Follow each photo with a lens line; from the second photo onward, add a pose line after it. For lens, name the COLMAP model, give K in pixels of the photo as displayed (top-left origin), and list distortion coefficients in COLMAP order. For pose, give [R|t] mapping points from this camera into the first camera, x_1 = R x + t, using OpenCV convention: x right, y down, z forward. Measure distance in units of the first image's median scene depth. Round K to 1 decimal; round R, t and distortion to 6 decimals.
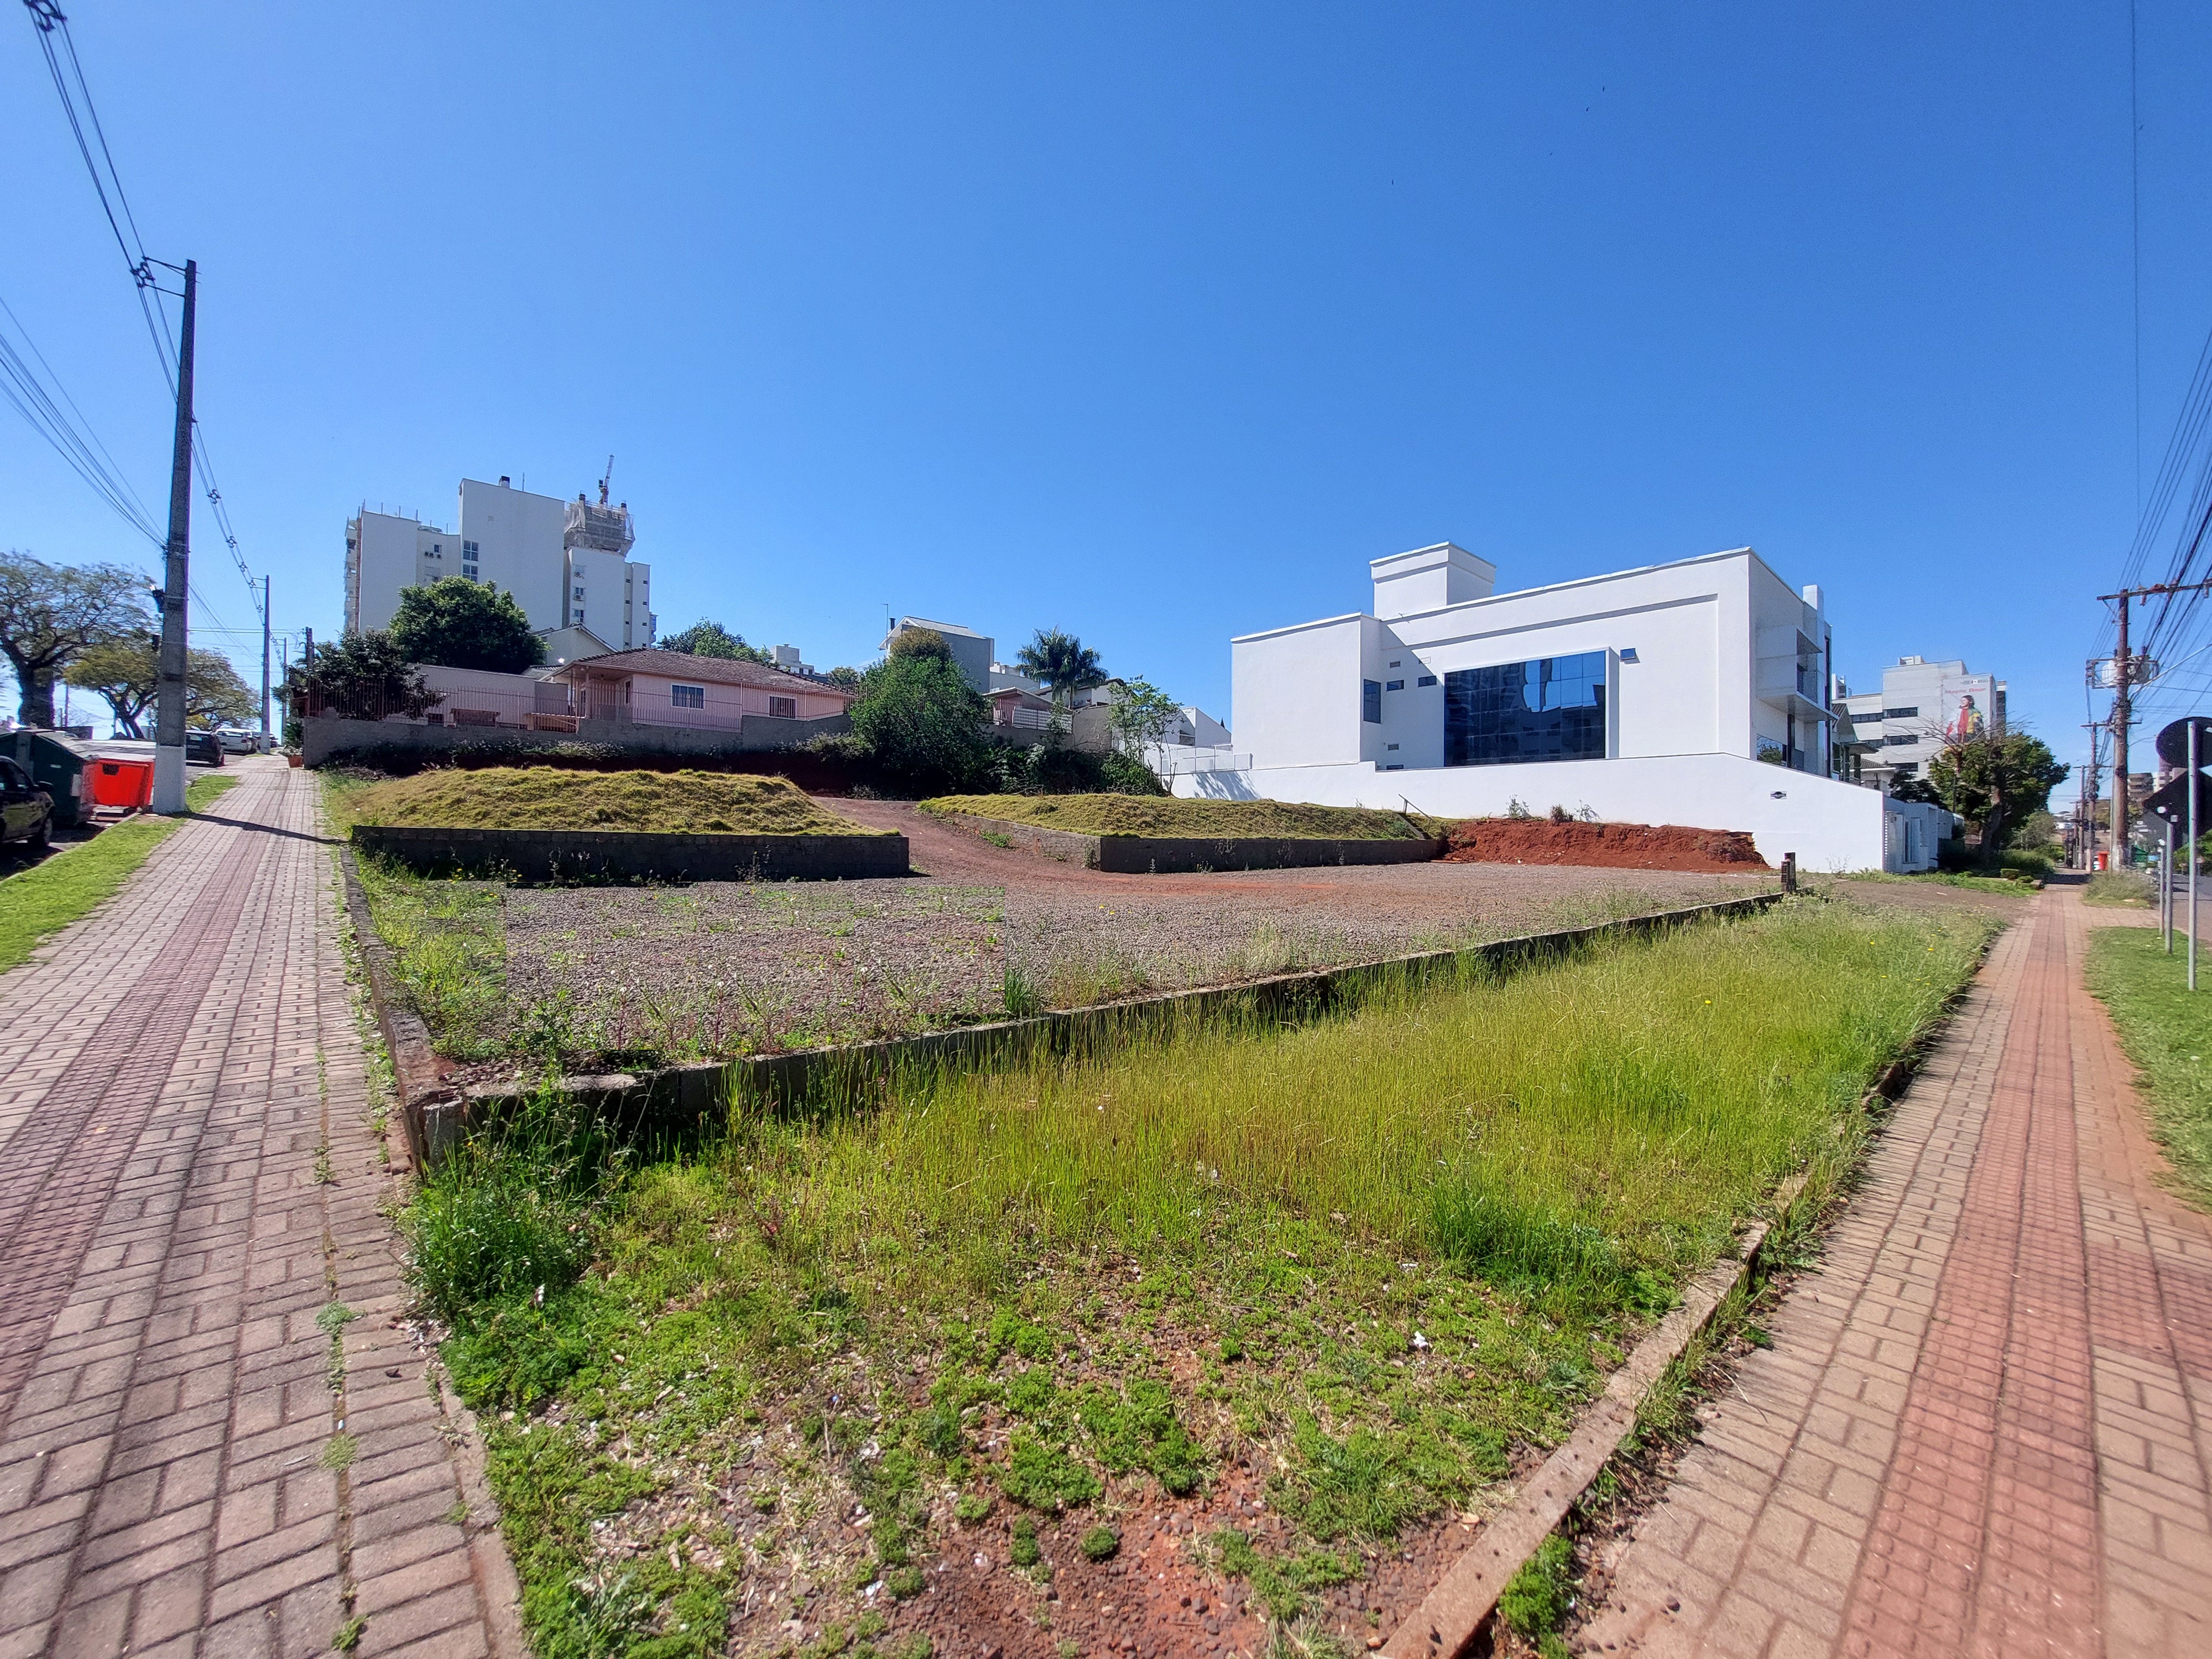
lens RADIAL K [[887.5, 0, 1101.0], [0, 887.5, 823.5], [0, 0, 1]] dist [0.000530, -0.000001]
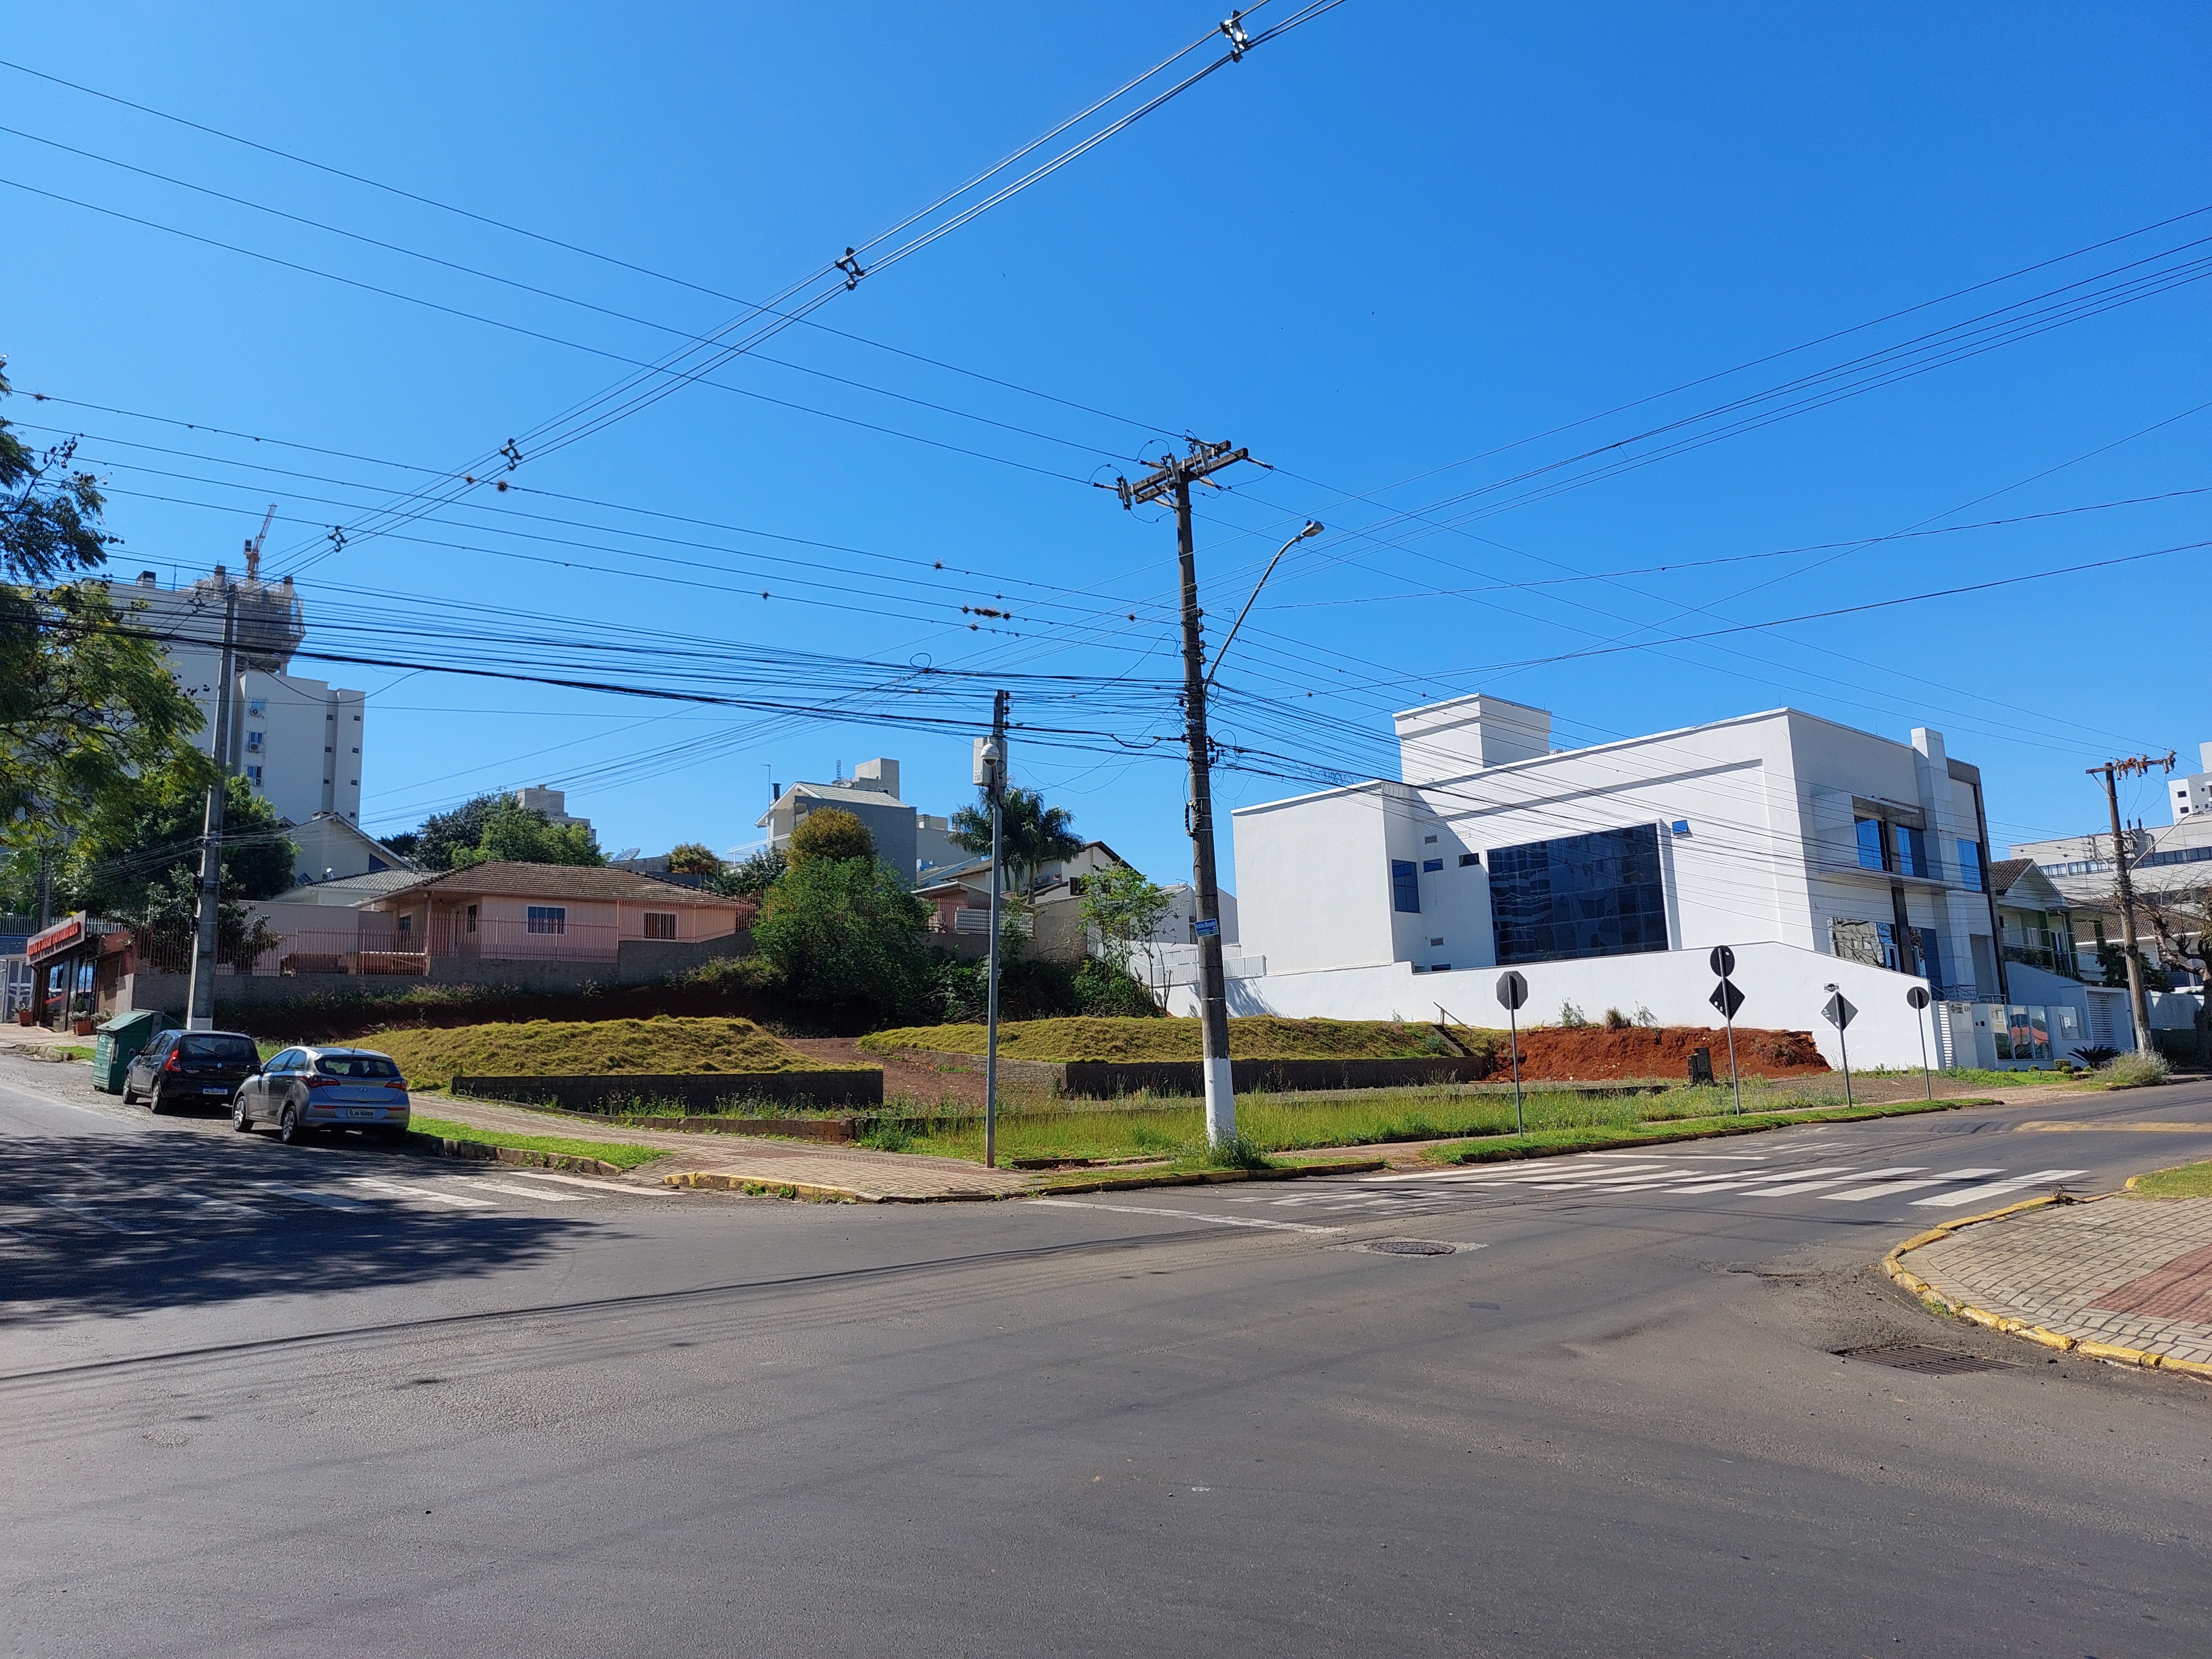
lens RADIAL K [[1547.8, 0, 1146.2], [0, 1547.8, 824.4], [0, 0, 1]] dist [0.142511, -0.251783]
pose [[0.998299, -0.039872, 0.042544, 0.015596], [0.045928, 0.987241, -0.152463, 0.012510], [-0.035922, 0.154158, 0.987393, -0.451323]]
